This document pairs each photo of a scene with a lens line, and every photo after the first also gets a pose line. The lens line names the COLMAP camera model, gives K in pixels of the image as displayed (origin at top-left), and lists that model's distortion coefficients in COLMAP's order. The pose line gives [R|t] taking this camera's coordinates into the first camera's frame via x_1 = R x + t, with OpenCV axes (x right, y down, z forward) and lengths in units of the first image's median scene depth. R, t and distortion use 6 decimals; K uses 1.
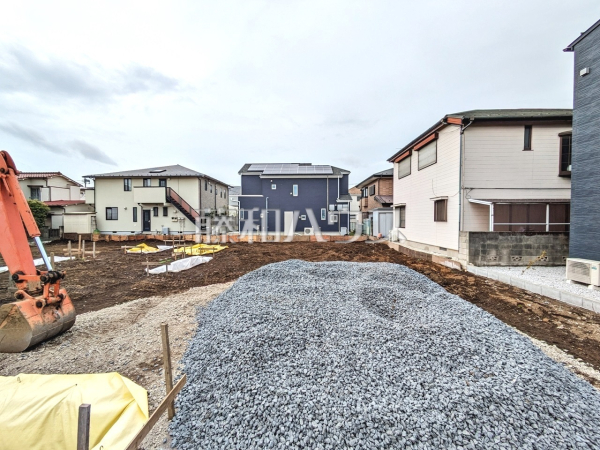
lens RADIAL K [[236.6, 0, 299.3], [0, 236.6, 224.1], [0, 0, 1]] dist [0.000552, 0.001156]
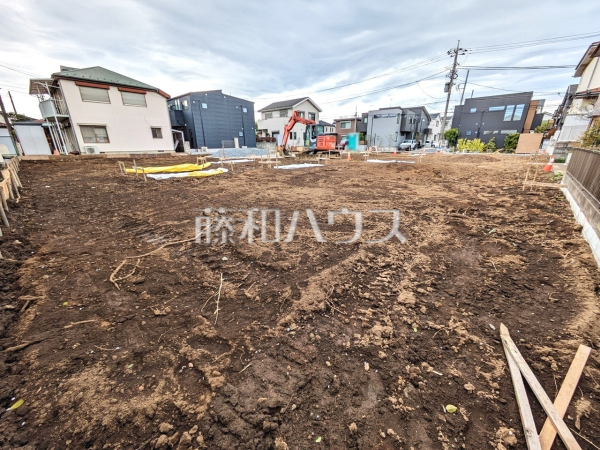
lens RADIAL K [[236.6, 0, 299.2], [0, 236.6, 223.9], [0, 0, 1]] dist [0.000552, 0.001156]
pose [[-0.759819, -0.206712, 0.616397, -0.935754], [0.017695, 0.941180, 0.337442, 0.009425], [-0.649894, 0.267302, -0.711469, 0.938887]]
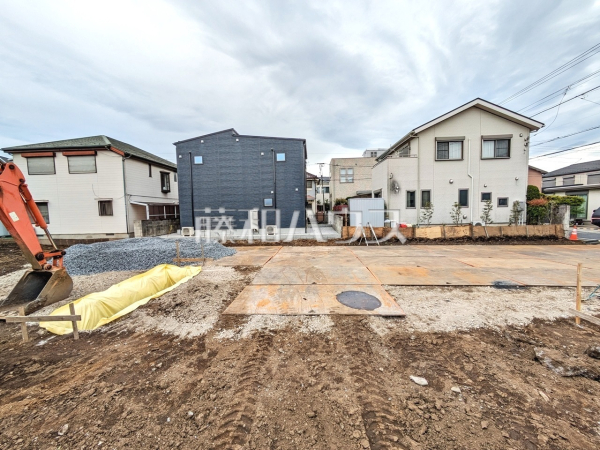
lens RADIAL K [[236.6, 0, 298.5], [0, 236.6, 225.3], [0, 0, 1]] dist [0.000552, 0.001156]
pose [[0.015525, -0.067162, 0.997621, -0.400774], [0.042372, 0.996889, 0.066453, 0.000824], [-0.998981, 0.041240, 0.018322, -0.091389]]
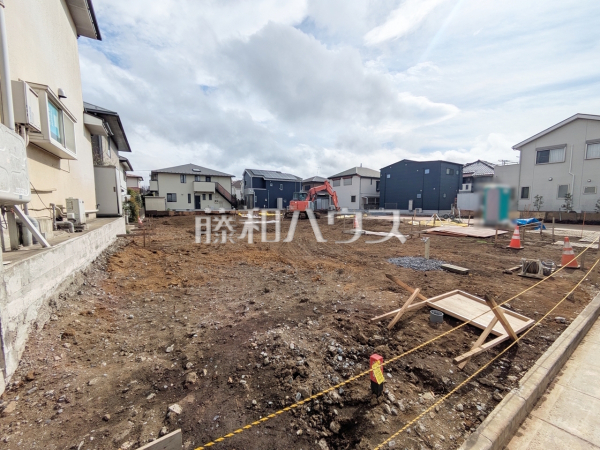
lens RADIAL K [[236.6, 0, 302.4], [0, 236.6, 225.5], [0, 0, 1]] dist [0.000552, 0.001156]
pose [[0.822874, -0.051983, 0.565842, -1.002162], [0.013903, 0.997350, 0.071407, 0.036539], [-0.568054, -0.050892, 0.821416, -0.729356]]
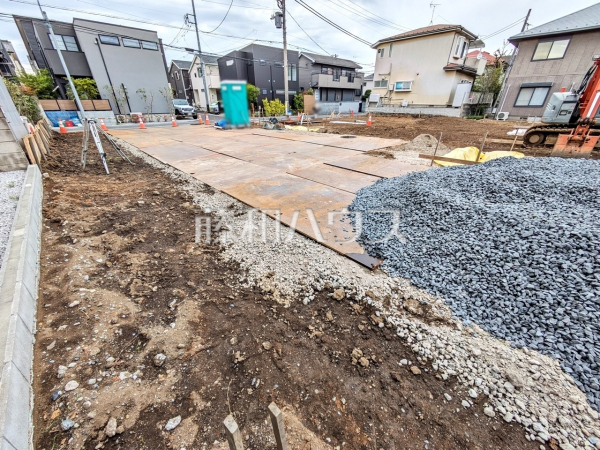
lens RADIAL K [[236.6, 0, 298.4], [0, 236.6, 224.9], [0, 0, 1]] dist [0.000552, 0.001156]
pose [[-0.696593, 0.333179, -0.635413, 0.224280], [-0.011069, 0.880539, 0.473844, 0.016224], [0.717381, 0.337110, -0.609690, 0.132066]]
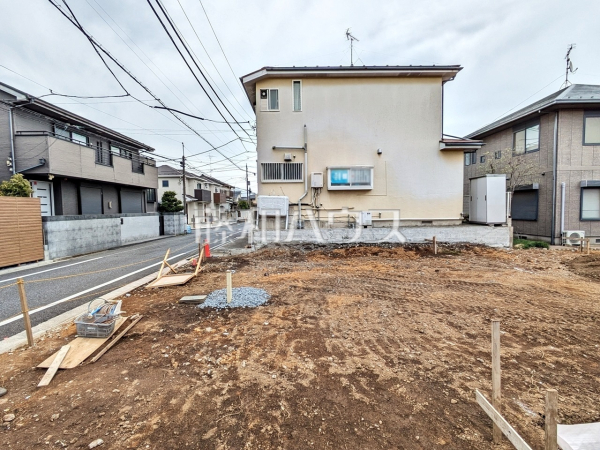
lens RADIAL K [[317.6, 0, 295.7], [0, 317.6, 228.0], [0, 0, 1]] dist [0.001999, -0.000455]
pose [[0.039641, 0.060244, -0.997396, -0.485051], [-0.005162, 0.998180, 0.060086, 0.018901], [0.999201, 0.002766, 0.039880, -0.546286]]
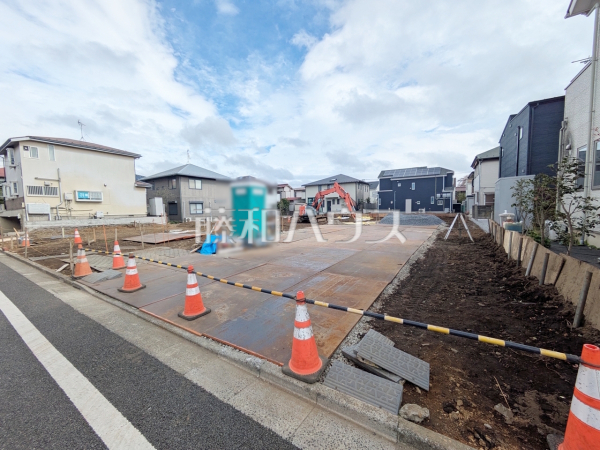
lens RADIAL K [[237.8, 0, 302.6], [0, 237.8, 225.5], [0, 0, 1]] dist [-0.004474, 0.000462]
pose [[0.867489, 0.019594, -0.497070, 0.140915], [0.007868, 0.998559, 0.053093, 0.035992], [0.497394, -0.049969, 0.866085, -0.824863]]
